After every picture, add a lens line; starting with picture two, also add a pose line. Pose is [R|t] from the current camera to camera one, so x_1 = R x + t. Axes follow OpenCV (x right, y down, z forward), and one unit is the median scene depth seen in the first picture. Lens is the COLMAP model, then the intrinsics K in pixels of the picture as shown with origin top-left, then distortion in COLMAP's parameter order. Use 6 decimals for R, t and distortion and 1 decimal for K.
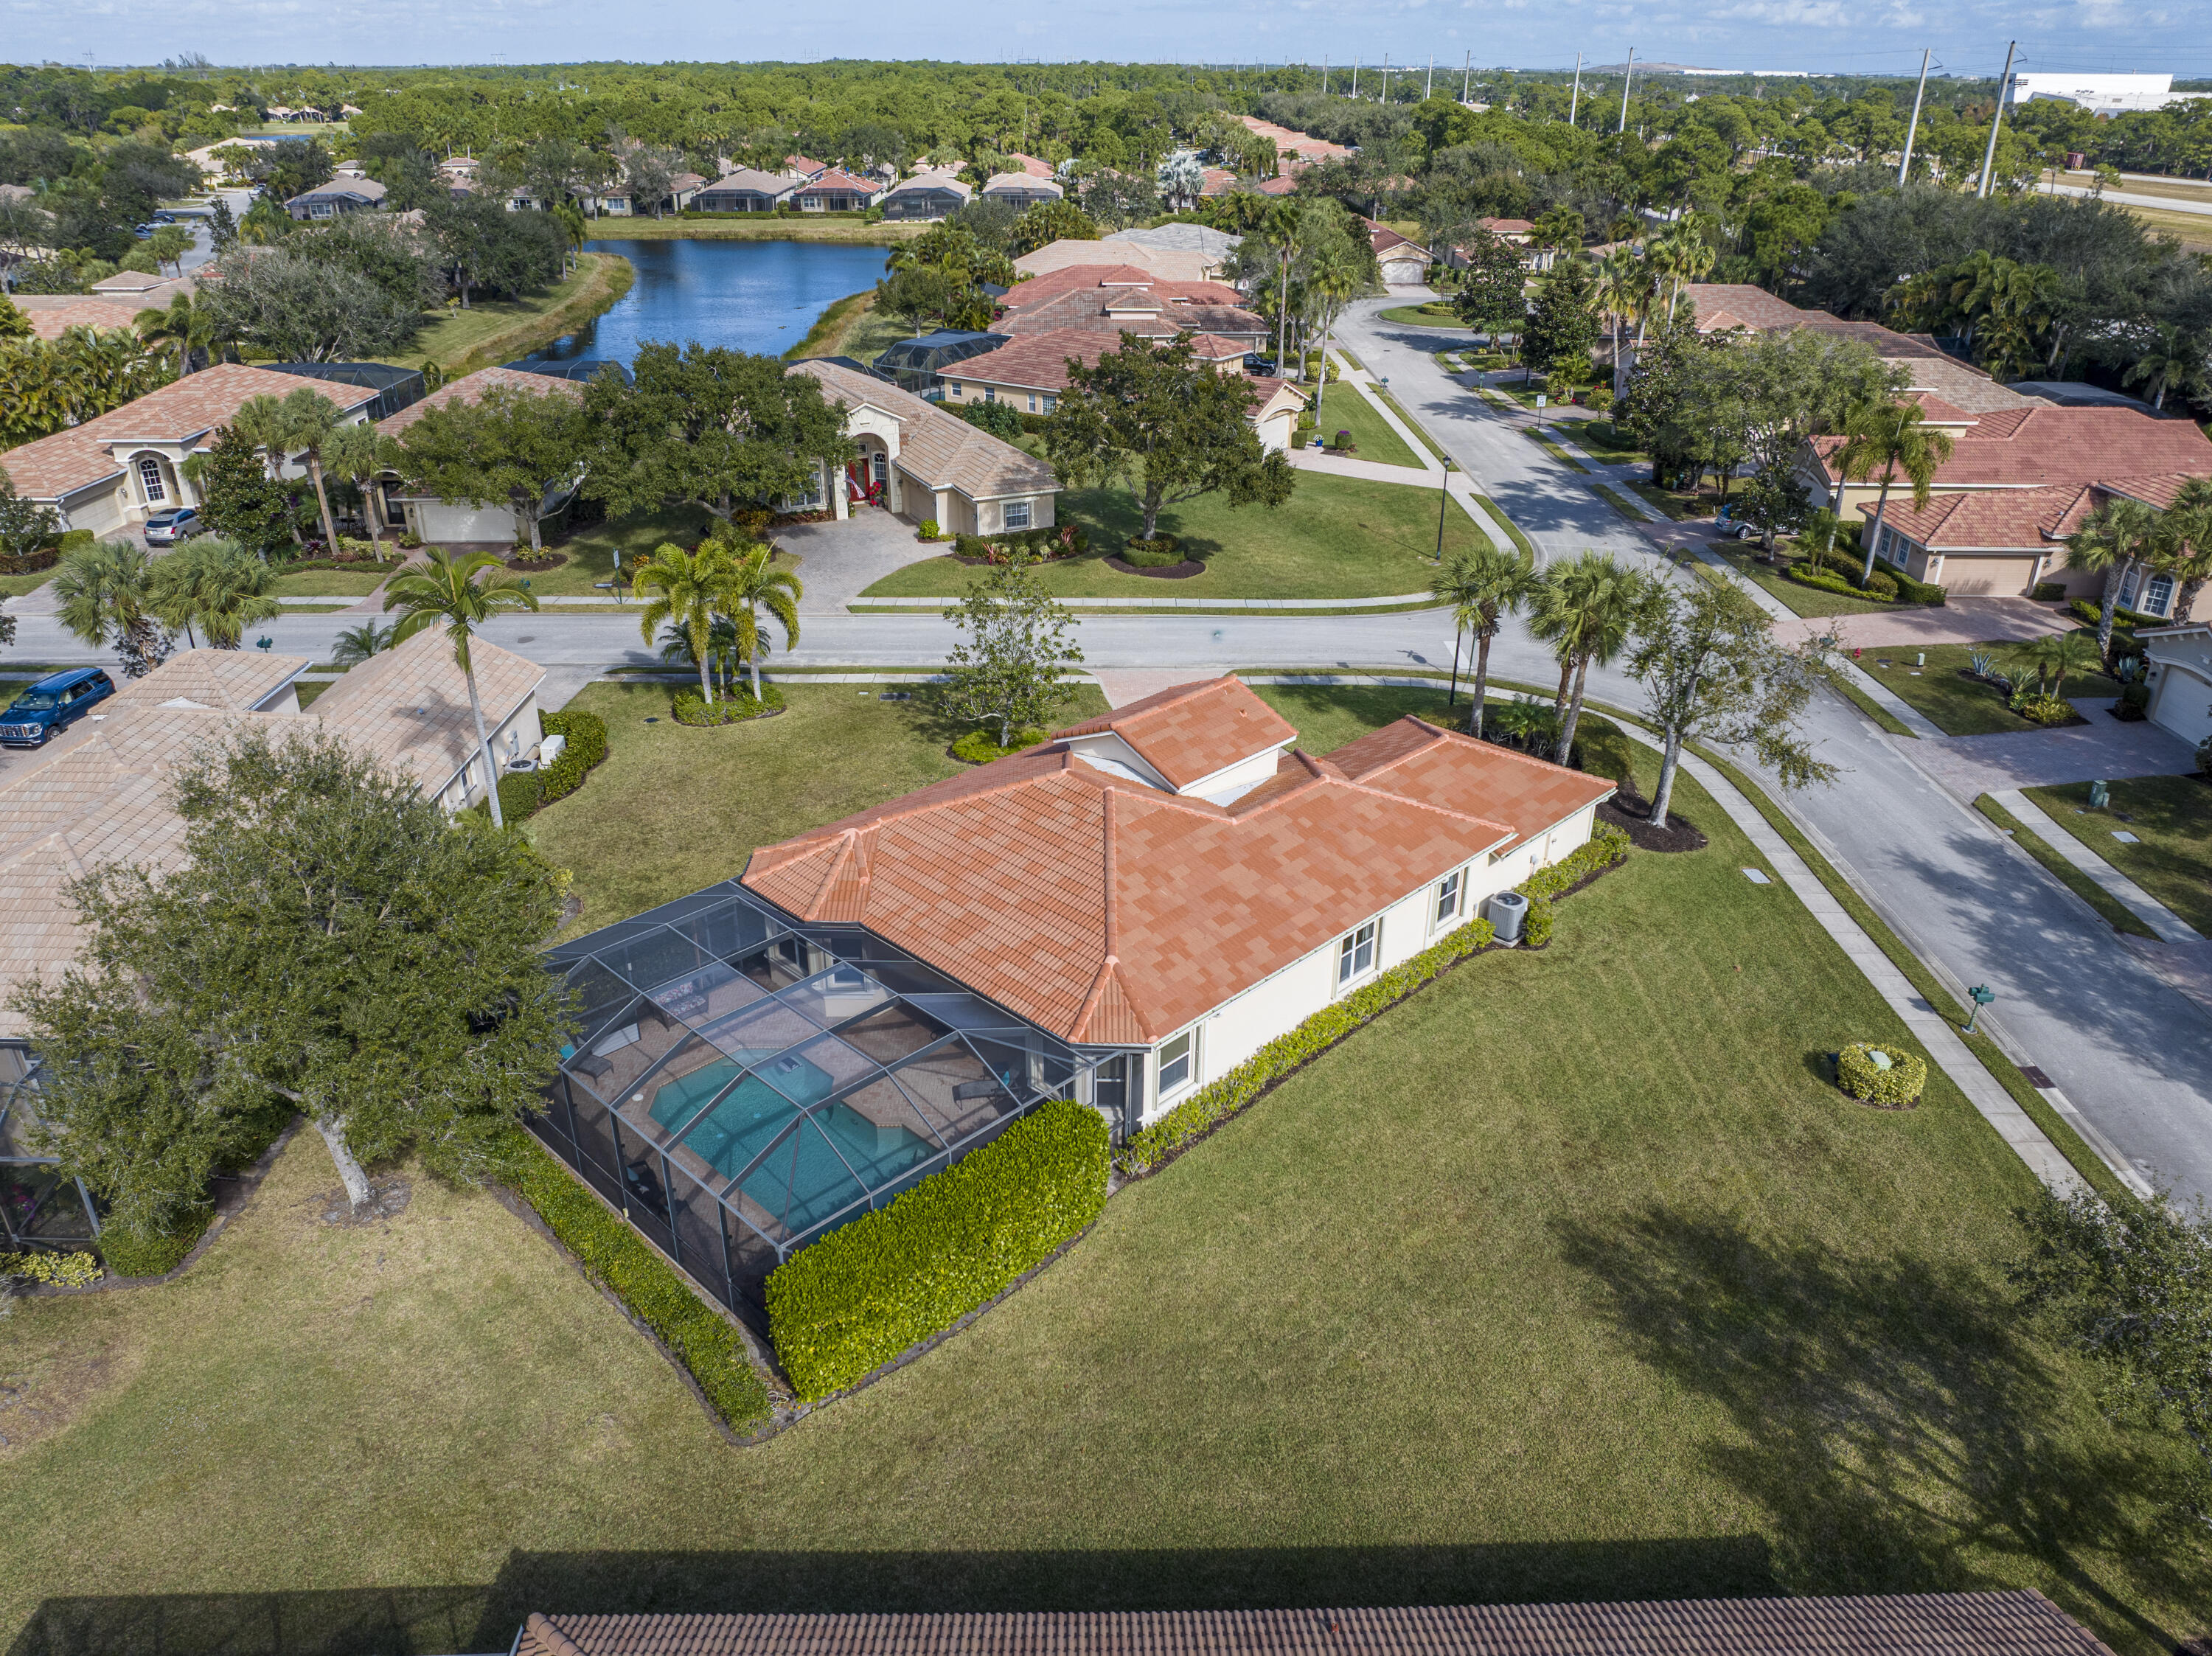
lens RADIAL K [[1511.0, 0, 1106.0], [0, 1511.0, 828.0], [0, 0, 1]] dist [-0.028990, 0.001809]
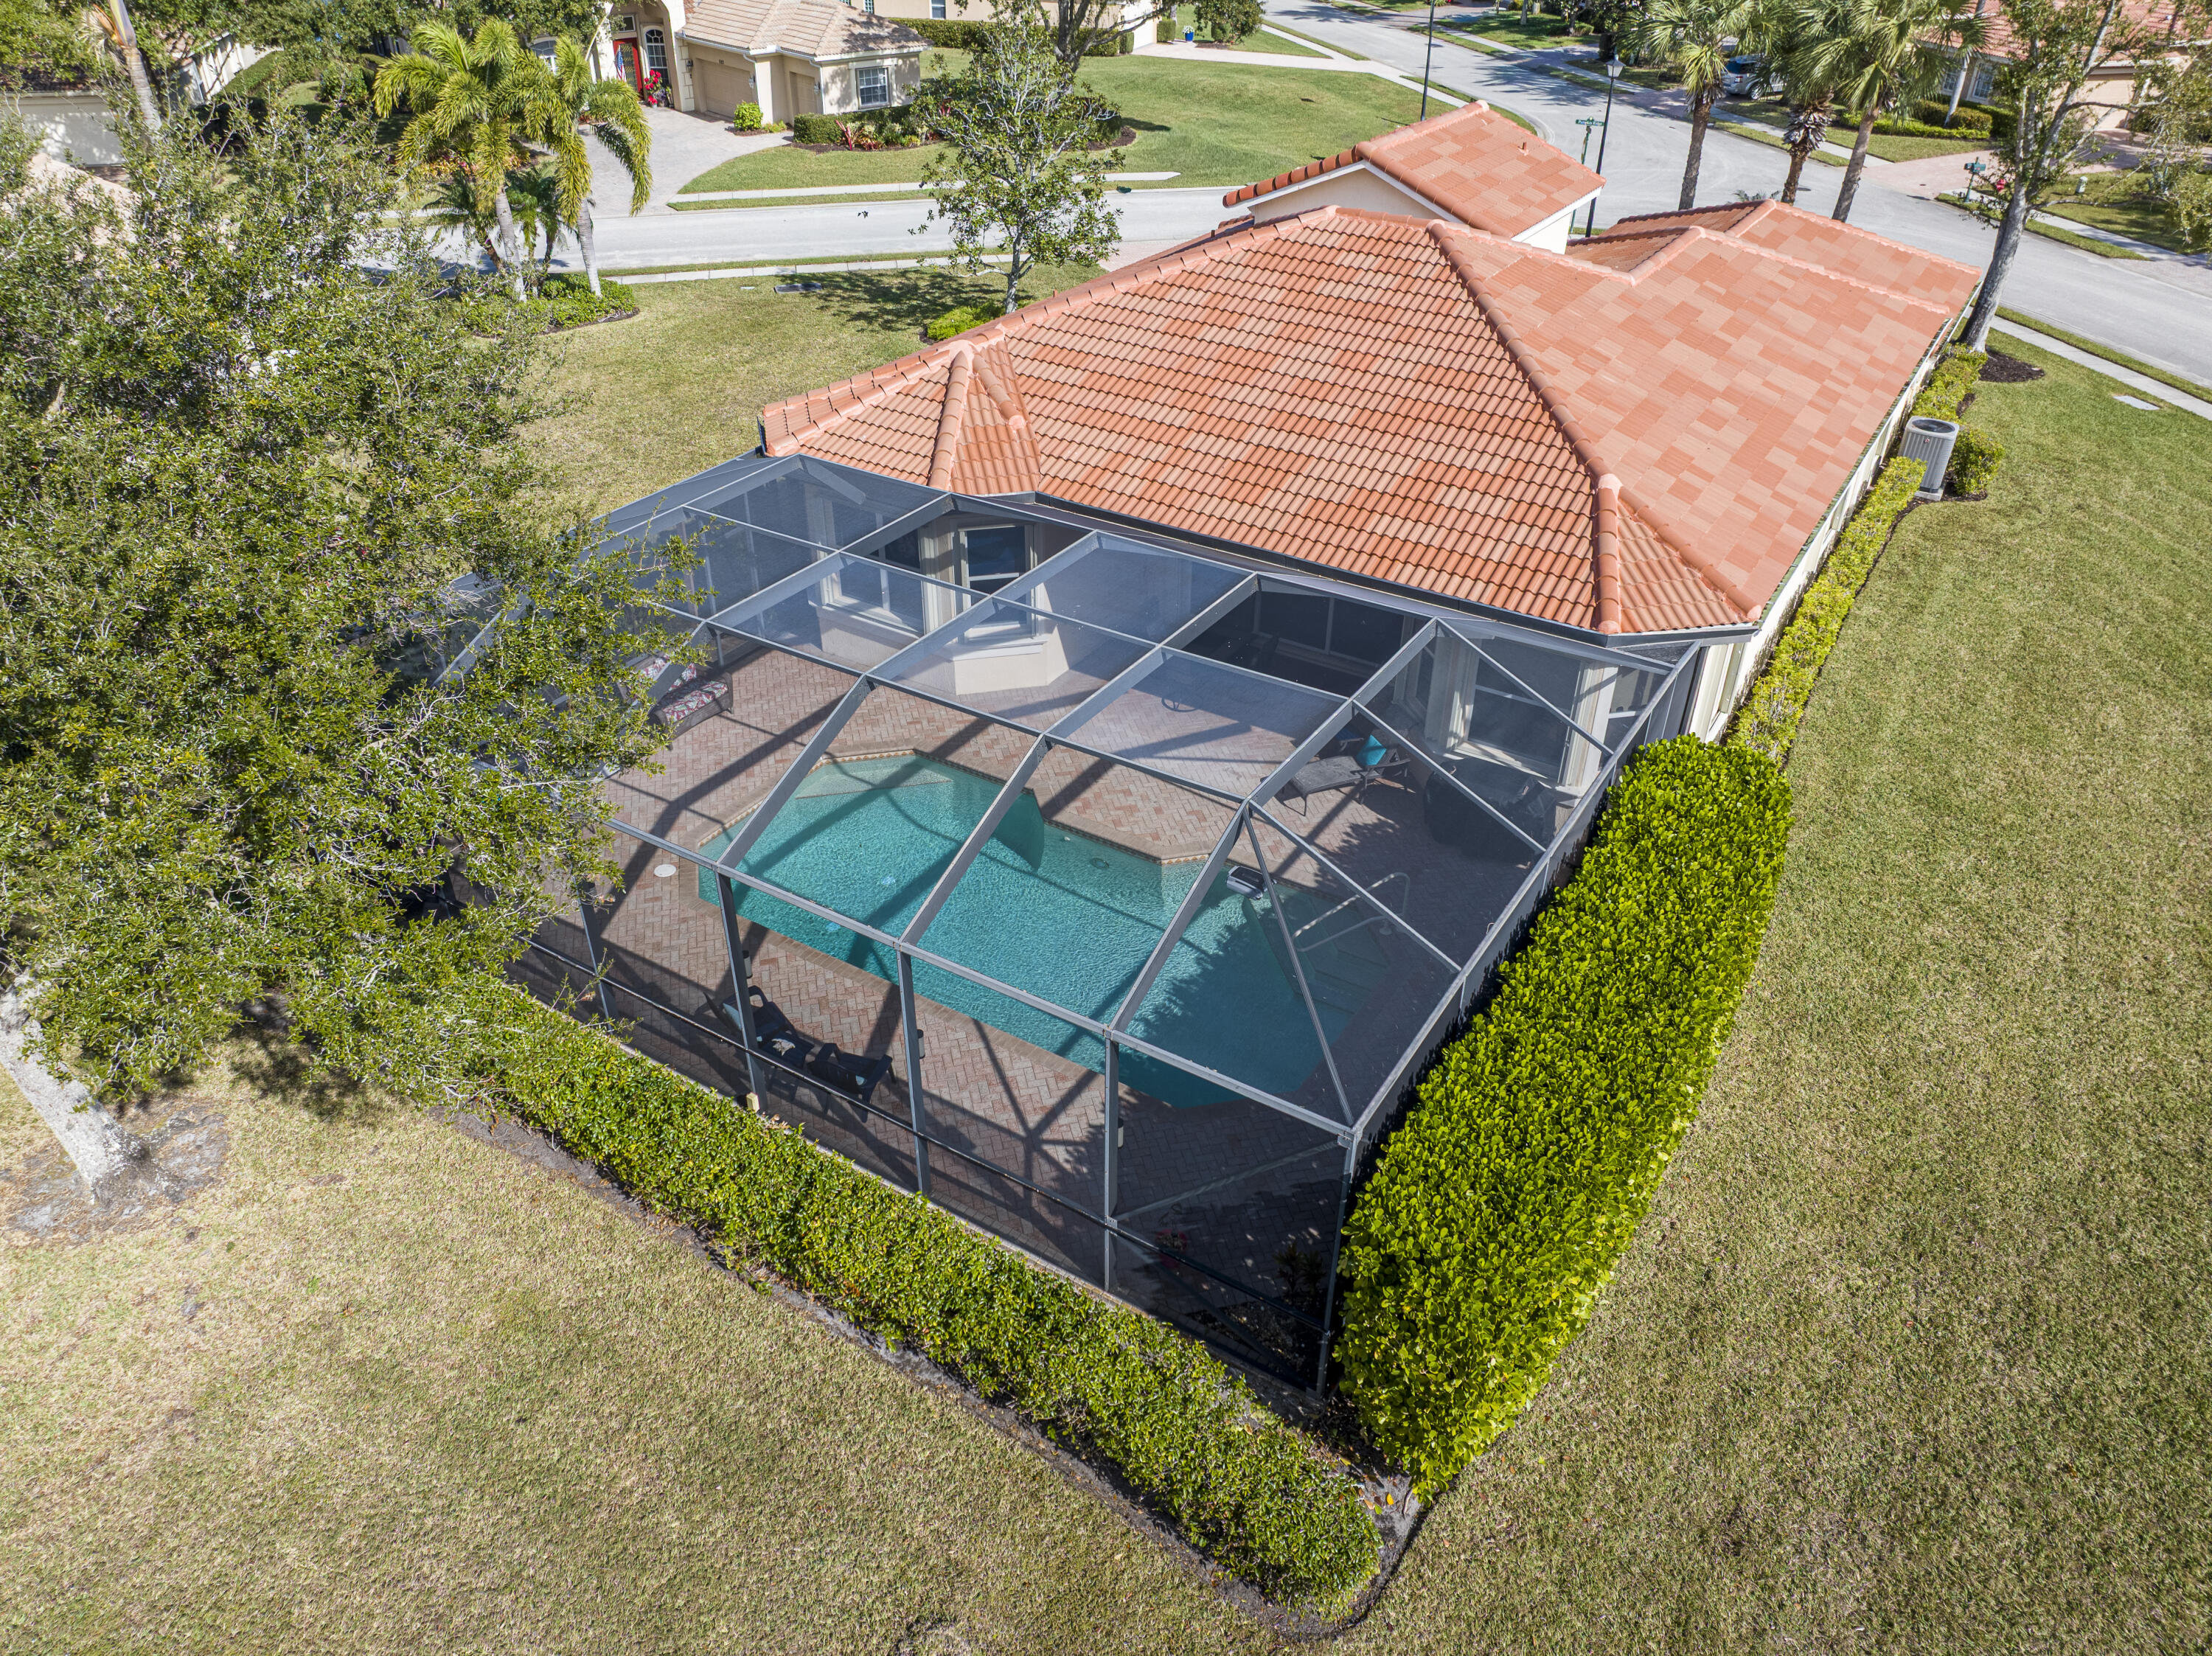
lens RADIAL K [[1511.0, 0, 1106.0], [0, 1511.0, 828.0], [0, 0, 1]] dist [-0.028990, 0.001809]
pose [[0.977735, -0.118331, 0.173299, -0.150993], [0.092944, 0.984620, 0.147937, 0.062983], [-0.188139, -0.128536, 0.973695, 0.293714]]
